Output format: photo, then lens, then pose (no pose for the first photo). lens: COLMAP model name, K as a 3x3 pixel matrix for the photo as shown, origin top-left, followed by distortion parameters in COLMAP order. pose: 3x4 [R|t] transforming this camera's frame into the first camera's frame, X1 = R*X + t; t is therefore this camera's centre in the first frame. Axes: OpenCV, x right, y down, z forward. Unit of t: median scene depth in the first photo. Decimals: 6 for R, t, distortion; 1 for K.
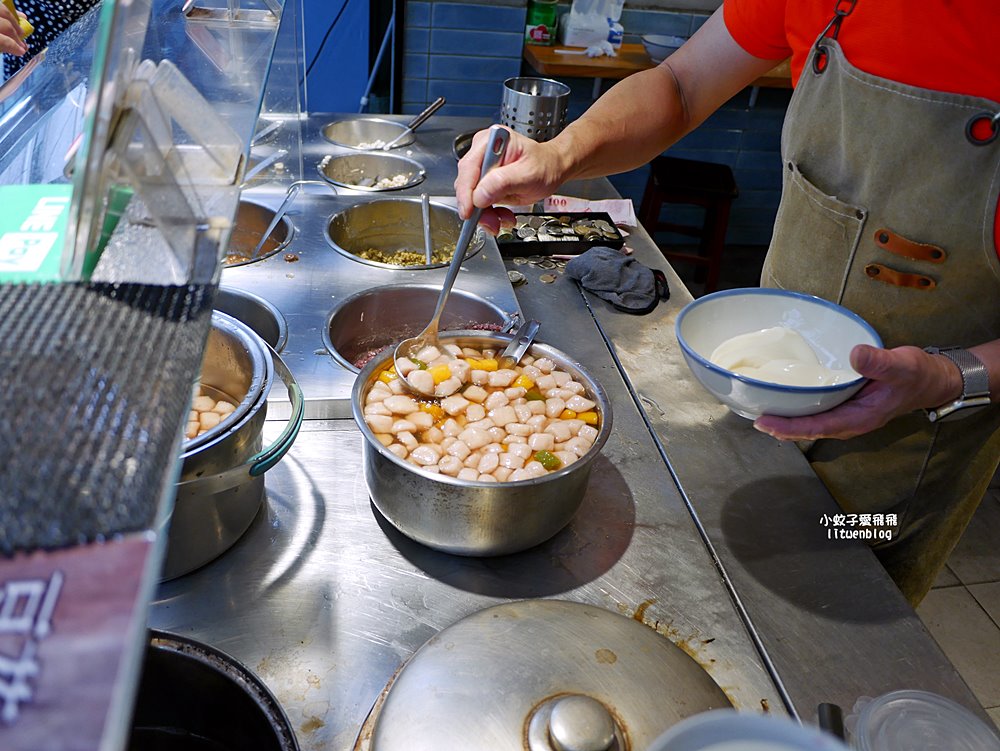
lens RADIAL K [[853.6, 0, 496.6], [0, 853.6, 358.7], [0, 0, 1]] dist [-0.047499, 0.014215]
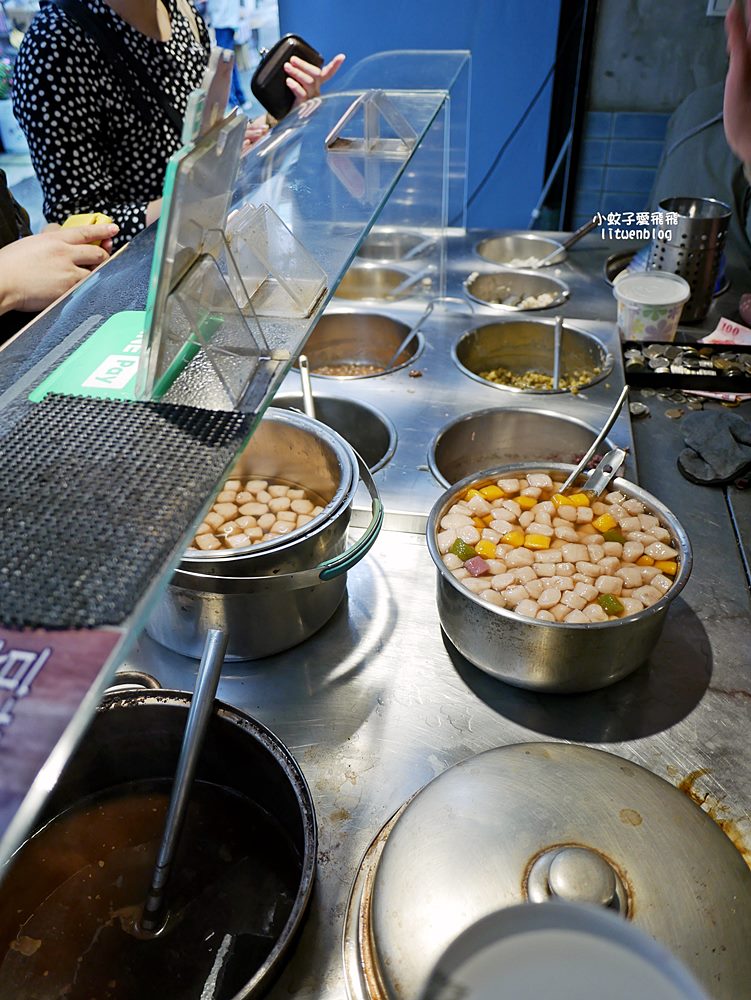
lens RADIAL K [[853.6, 0, 367.2], [0, 853.6, 483.7], [0, 0, 1]] dist [-0.047499, 0.014215]
pose [[0.934766, 0.108761, -0.338207, 0.107078], [-0.101453, 0.994065, 0.039268, -0.028912], [0.340470, -0.002394, 0.940252, -0.008052]]
